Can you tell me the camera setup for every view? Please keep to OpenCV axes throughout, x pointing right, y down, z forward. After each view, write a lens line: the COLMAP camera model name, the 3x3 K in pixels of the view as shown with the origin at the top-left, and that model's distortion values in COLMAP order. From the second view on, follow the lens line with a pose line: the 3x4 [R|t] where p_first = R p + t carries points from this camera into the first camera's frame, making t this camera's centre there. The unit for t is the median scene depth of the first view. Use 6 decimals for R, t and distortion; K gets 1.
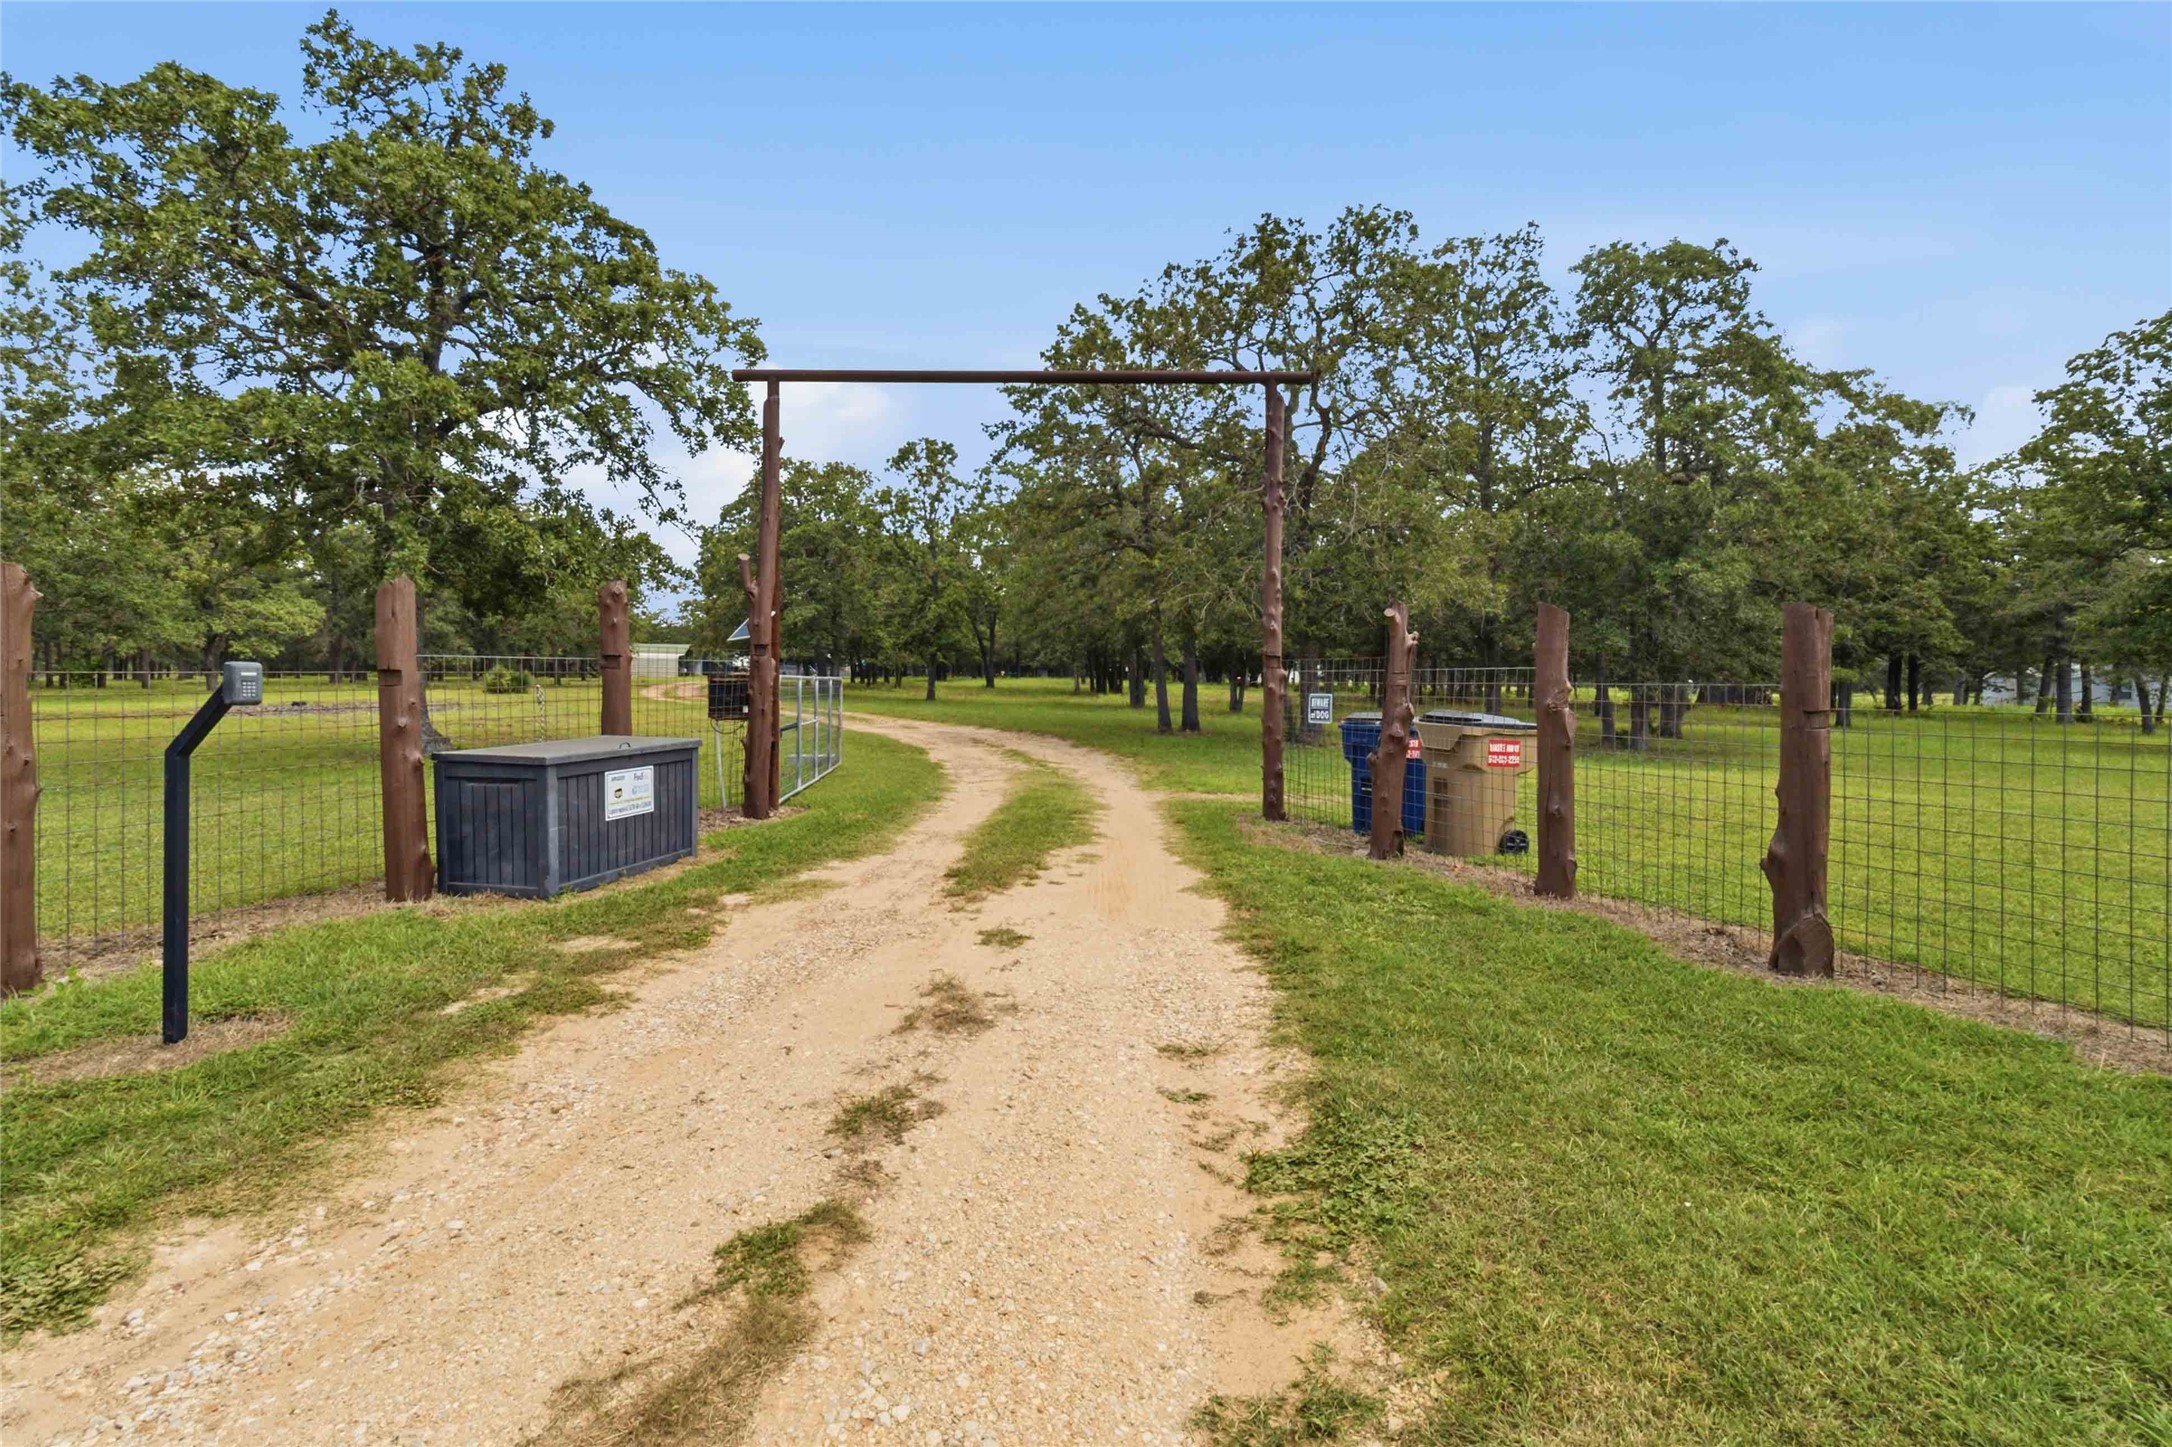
lens RADIAL K [[1023.9, 0, 1078.3], [0, 1023.9, 685.3], [0, 0, 1]] dist [0.000978, -0.000653]
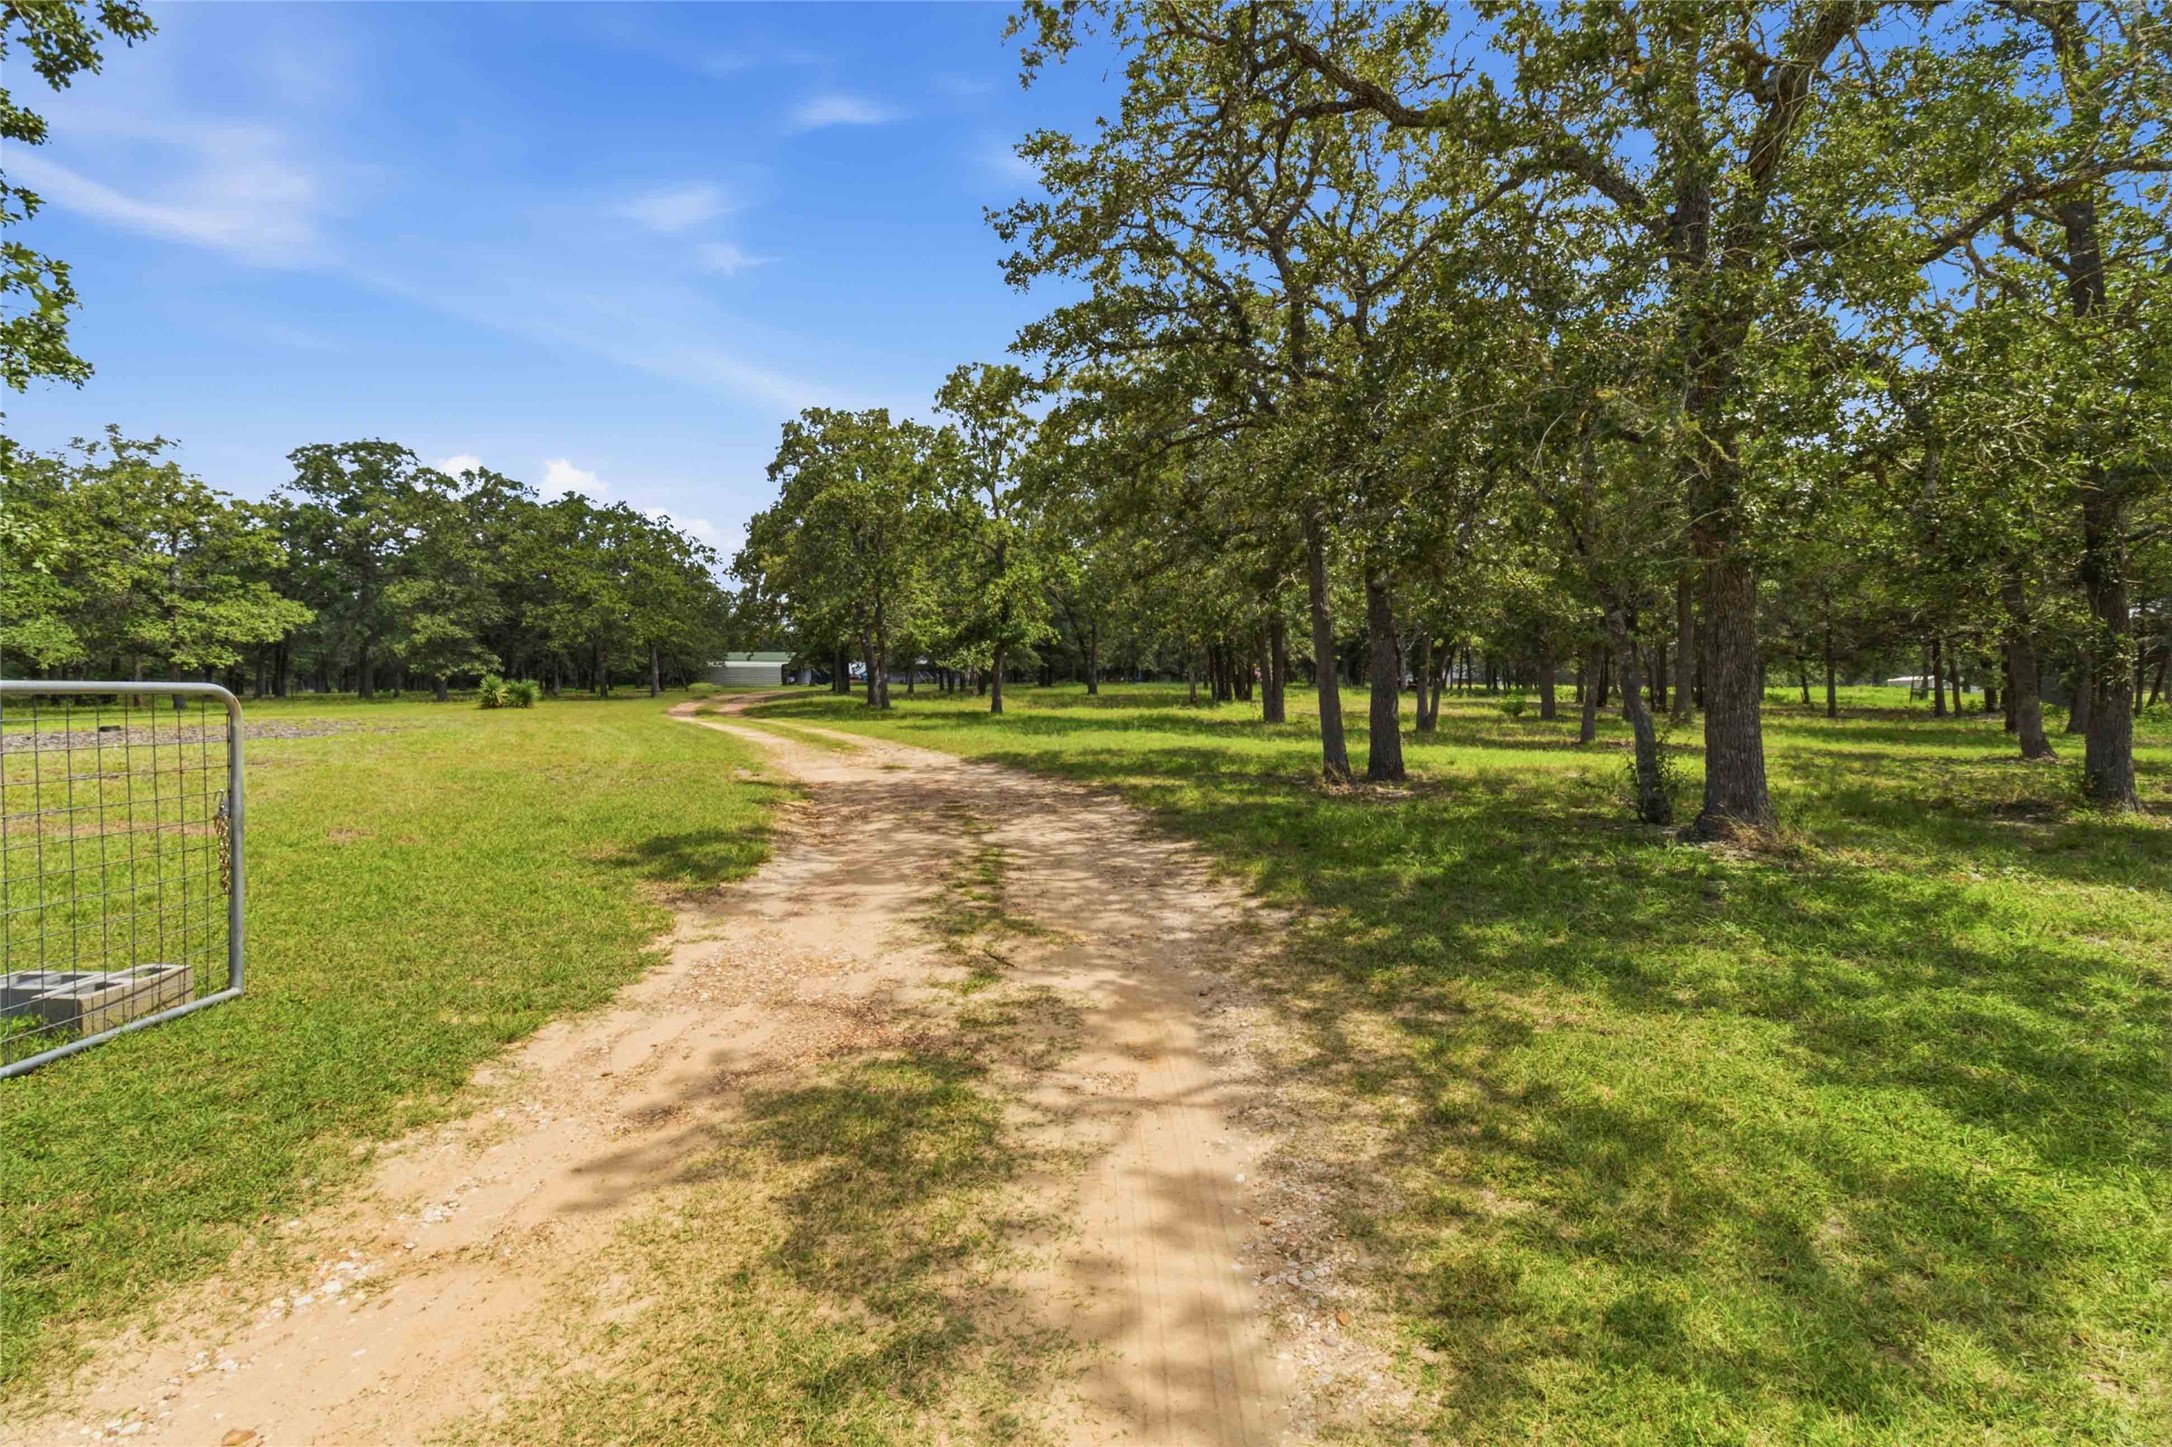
lens RADIAL K [[1023.9, 0, 1078.3], [0, 1023.9, 685.3], [0, 0, 1]] dist [0.000978, -0.000653]
pose [[0.992262, -0.011052, -0.123672, 0.010055], [0.010241, 0.999922, -0.007186, -0.000189], [0.123742, 0.005864, 0.992297, 0.252768]]
